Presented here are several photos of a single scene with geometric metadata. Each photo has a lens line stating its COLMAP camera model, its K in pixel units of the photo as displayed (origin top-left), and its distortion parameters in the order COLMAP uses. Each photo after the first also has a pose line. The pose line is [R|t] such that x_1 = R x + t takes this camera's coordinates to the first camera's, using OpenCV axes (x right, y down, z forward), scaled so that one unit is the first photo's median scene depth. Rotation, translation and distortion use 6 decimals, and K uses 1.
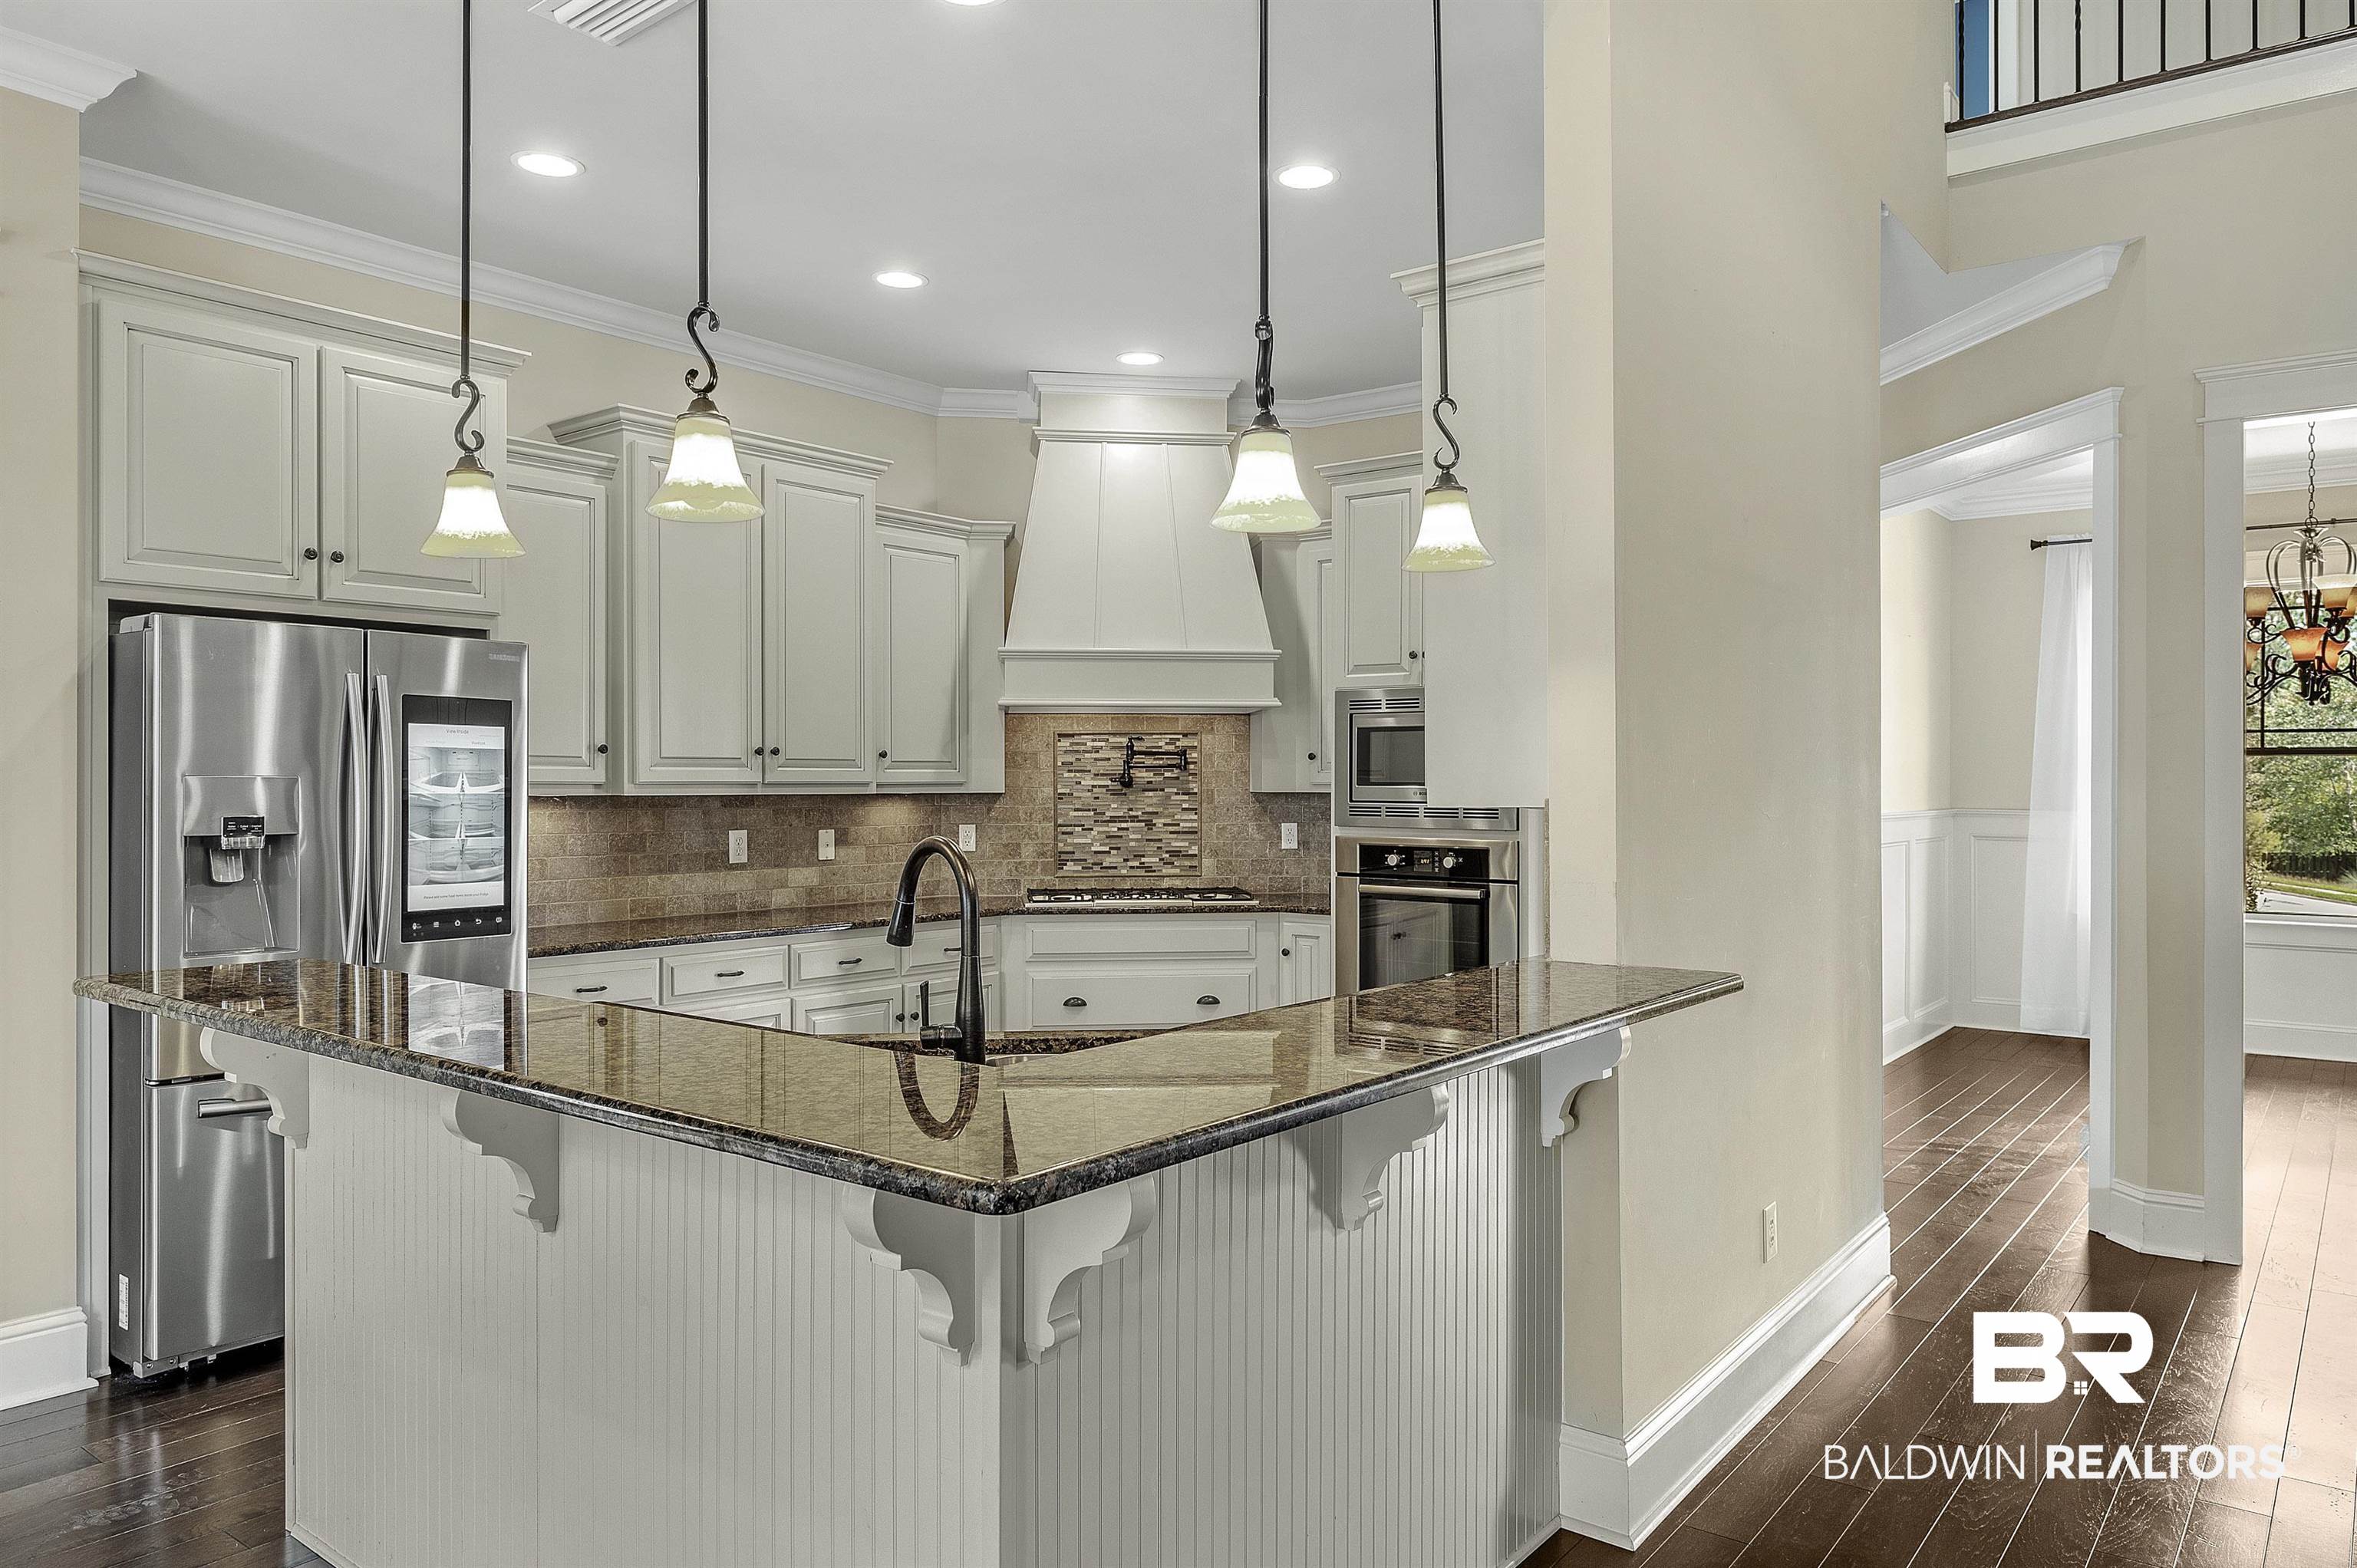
lens RADIAL K [[1550.6, 0, 1191.9], [0, 1550.6, 793.9], [0, 0, 1]] dist [0.000981, -0.002556]
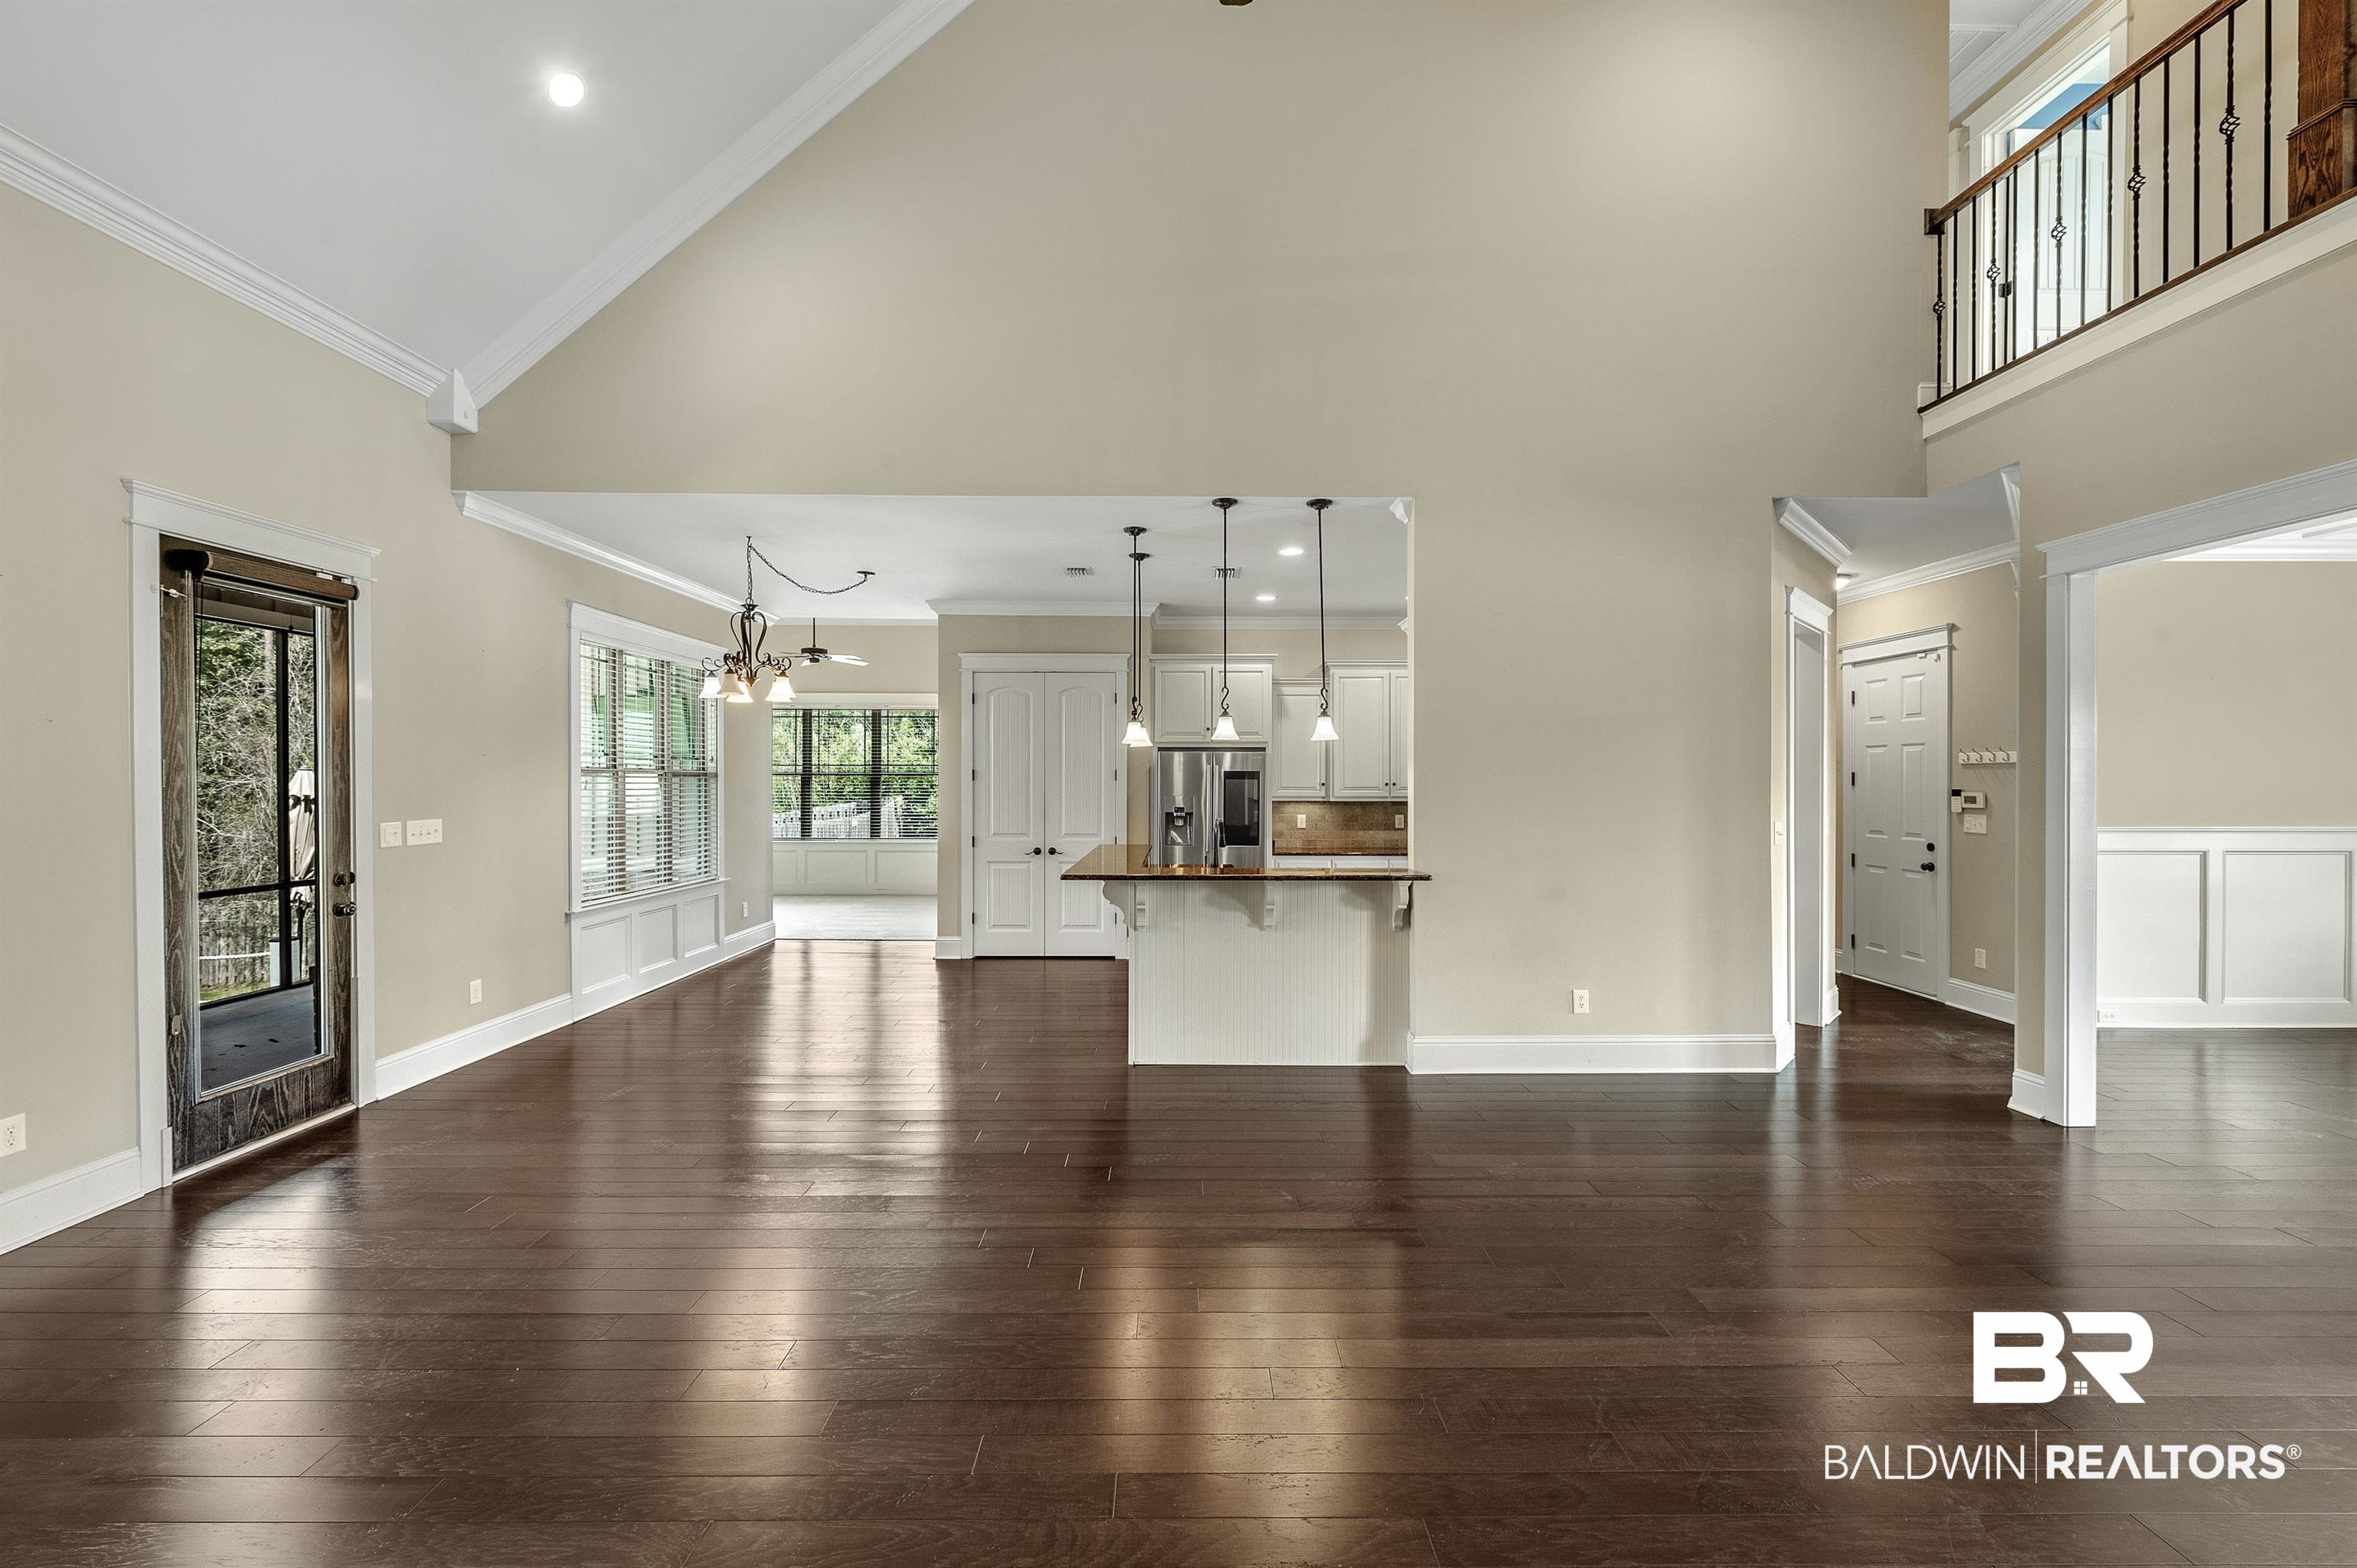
lens RADIAL K [[938.0, 0, 1186.1], [0, 938.0, 783.5], [0, 0, 1]] dist [-0.006470, -0.000732]
pose [[0.613885, 0.001517, -0.789394, 0.726874], [-0.005425, 0.999983, -0.002297, -0.023040], [0.789377, 0.005693, 0.613882, -0.204950]]
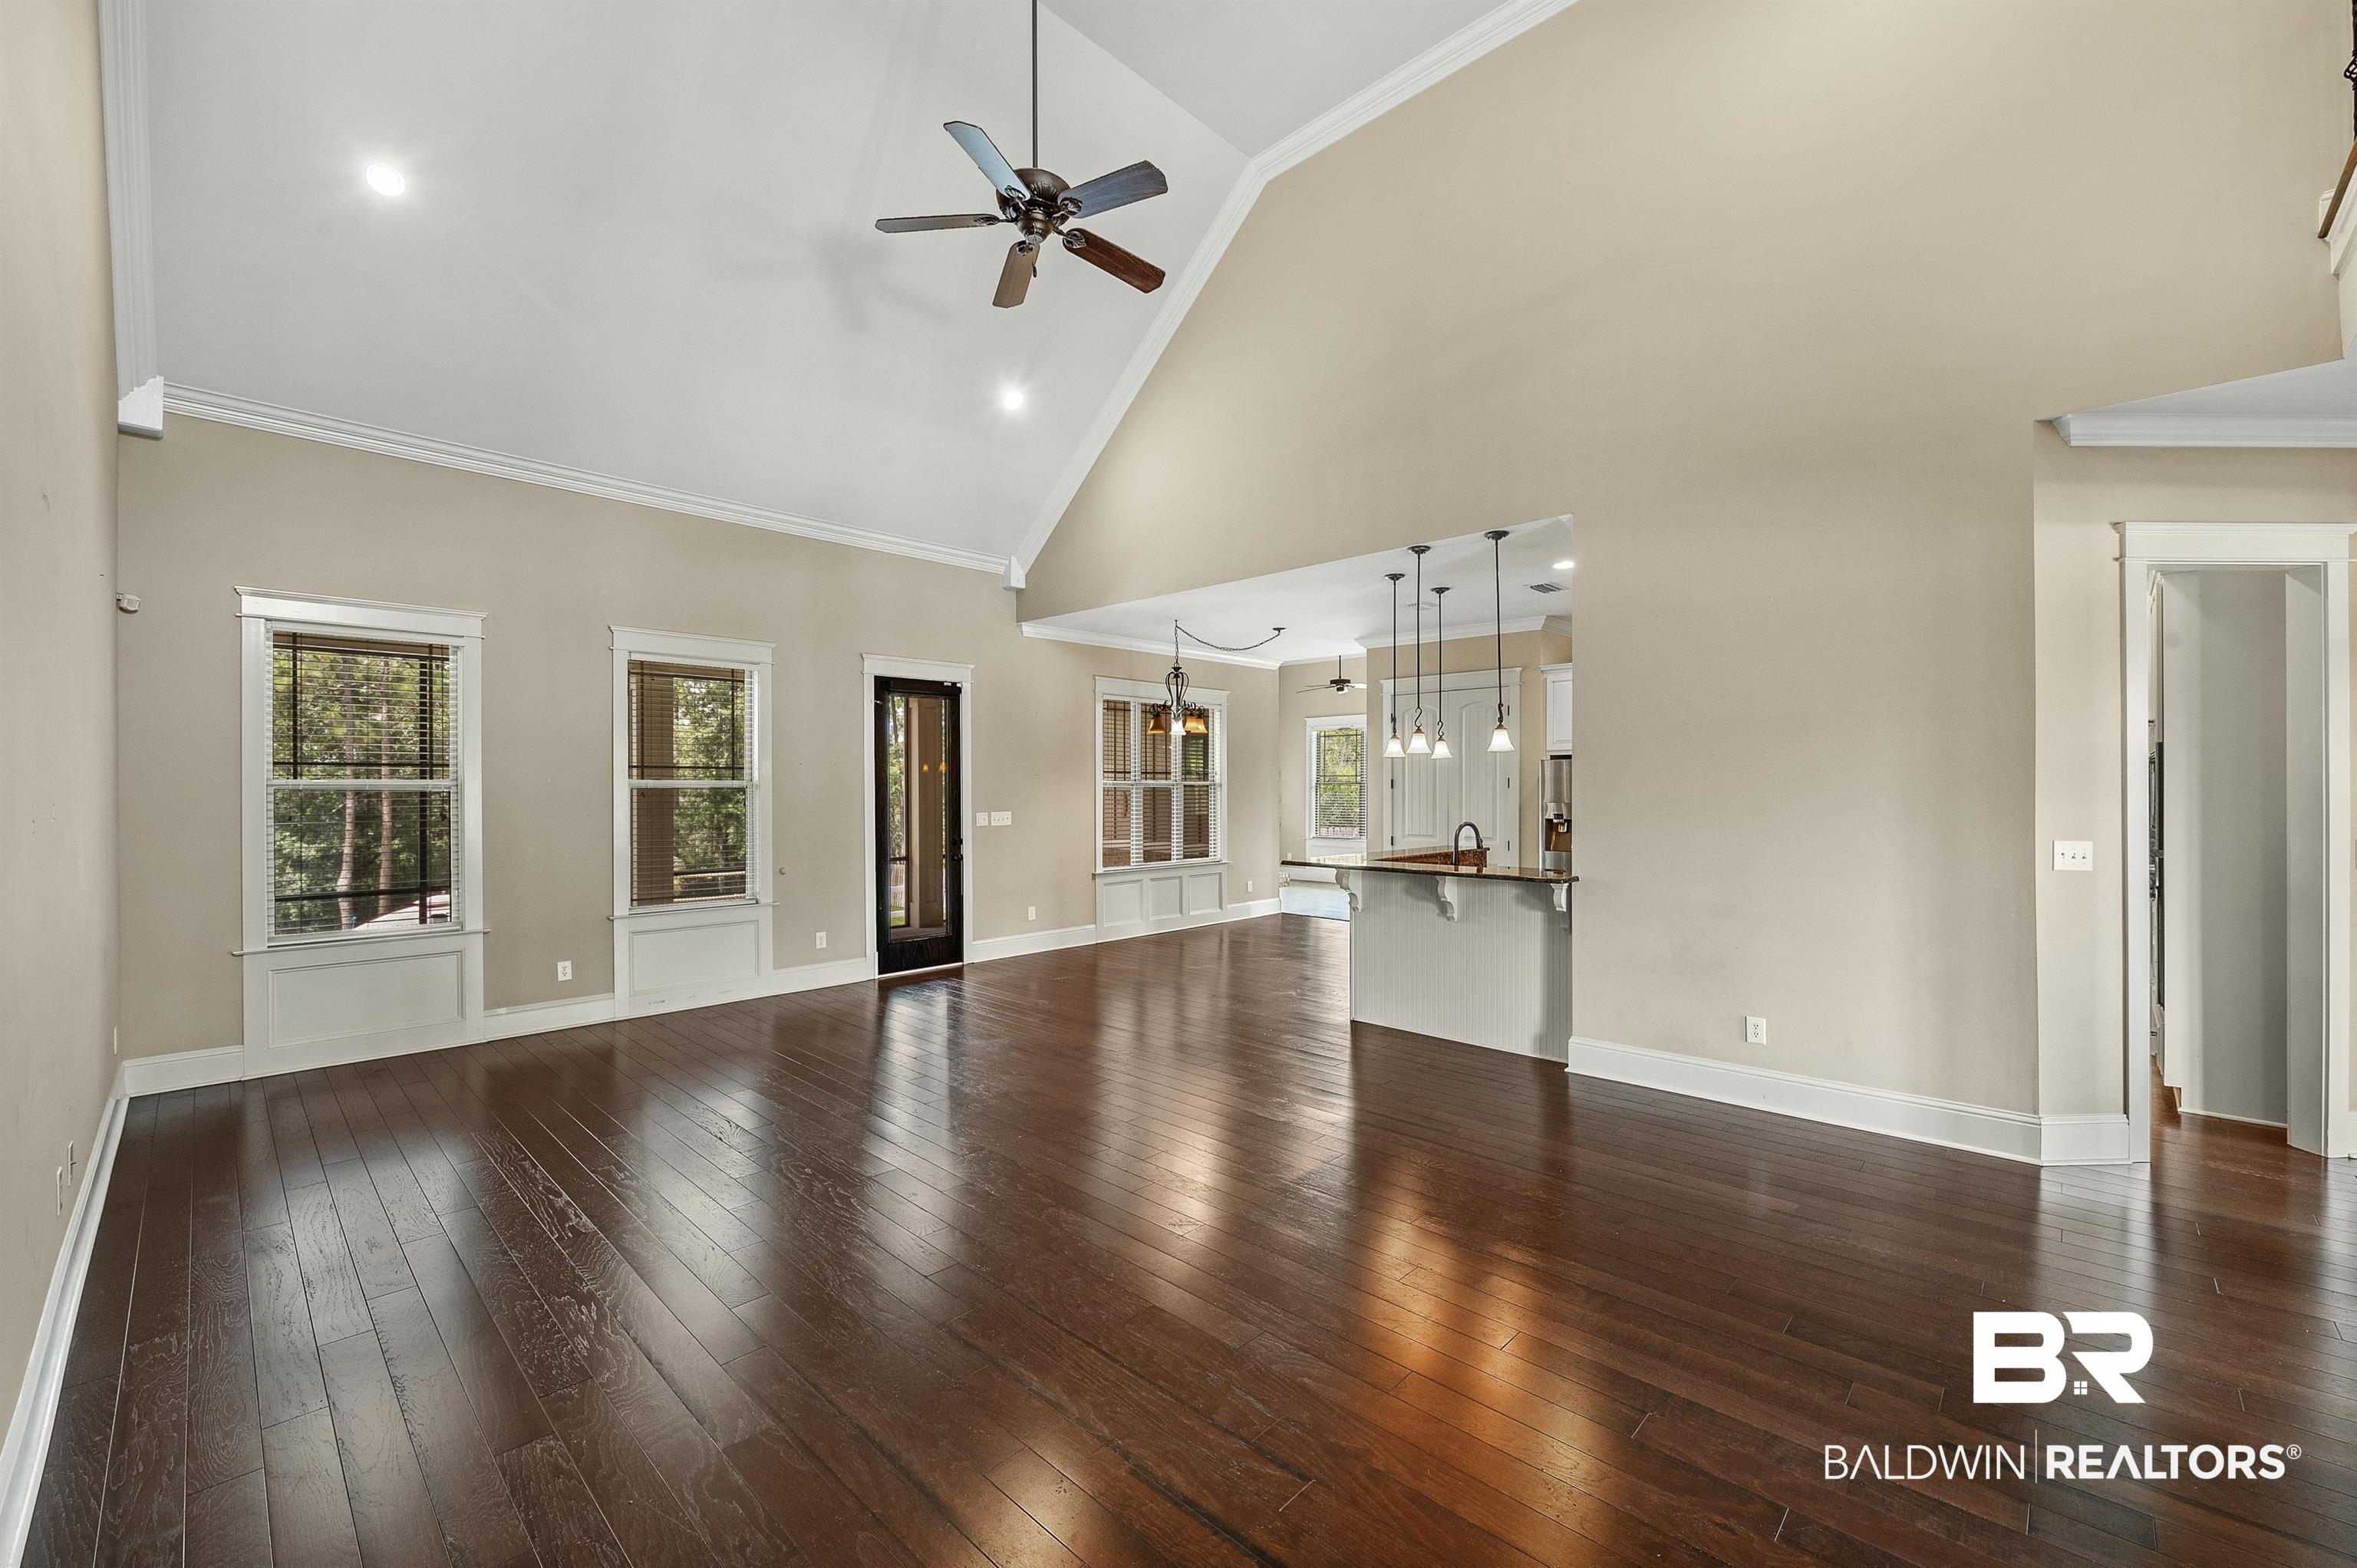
lens RADIAL K [[938.0, 0, 1182.0], [0, 938.0, 791.3], [0, 0, 1]] dist [-0.006470, -0.000732]
pose [[-0.111333, 0.003103, -0.993778, 1.122385], [-0.003232, 0.999989, 0.003484, -0.028190], [0.993778, 0.003599, -0.111322, 0.242987]]
